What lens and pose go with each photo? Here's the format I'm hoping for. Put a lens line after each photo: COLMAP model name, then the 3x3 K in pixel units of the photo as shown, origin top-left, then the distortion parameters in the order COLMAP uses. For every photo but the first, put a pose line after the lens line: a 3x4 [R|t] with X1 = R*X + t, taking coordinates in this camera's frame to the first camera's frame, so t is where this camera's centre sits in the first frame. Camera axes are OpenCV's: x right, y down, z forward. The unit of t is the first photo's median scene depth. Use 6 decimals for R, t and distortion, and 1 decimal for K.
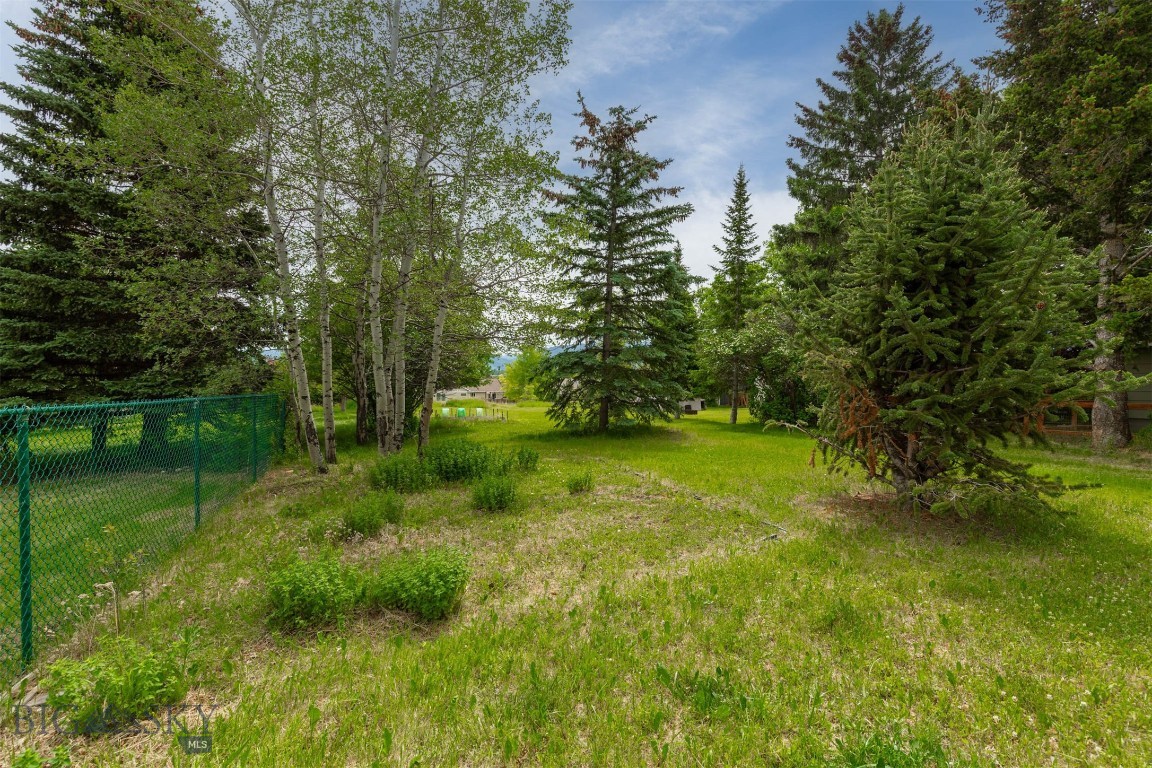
lens RADIAL K [[522.4, 0, 573.5], [0, 522.4, 378.3], [0, 0, 1]] dist [0.011915, -0.001974]
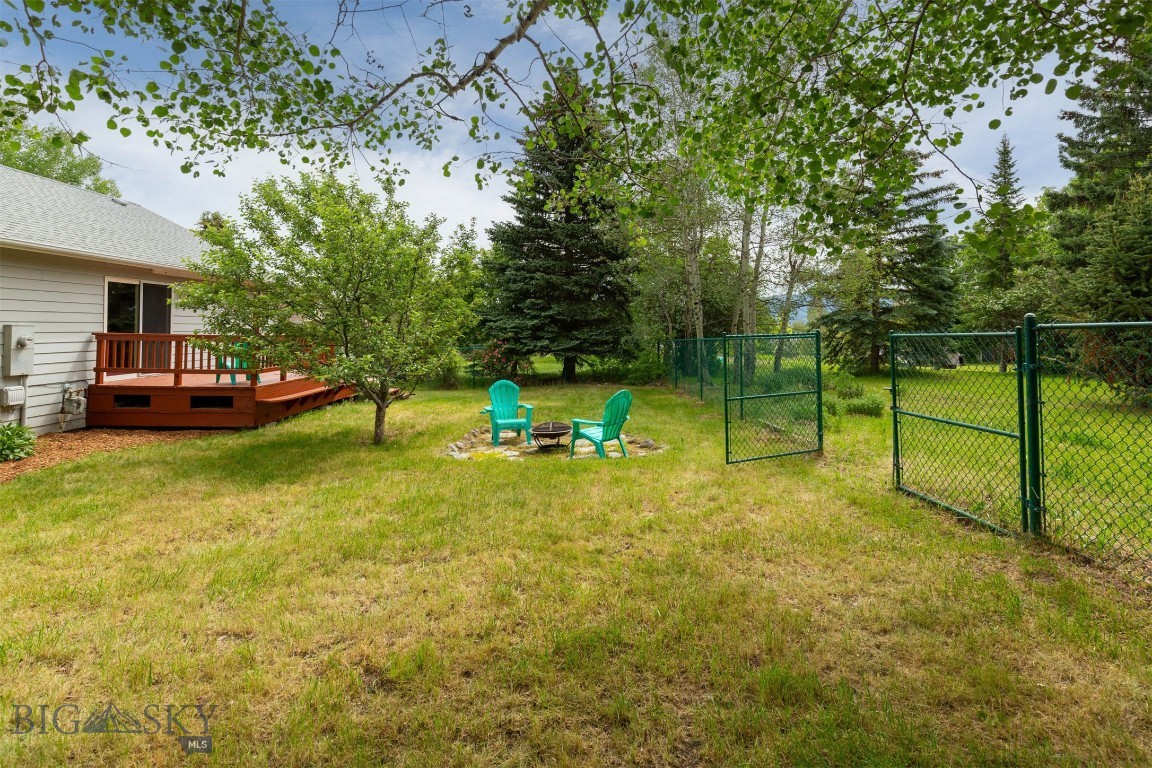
lens RADIAL K [[530.9, 0, 576.8], [0, 530.9, 316.3], [0, 0, 1]] dist [0.003065, 0.000816]
pose [[0.932048, -0.007937, -0.362247, -0.129708], [-0.003637, 0.999505, -0.031255, 0.005327], [0.362316, 0.030449, 0.931558, -0.392646]]
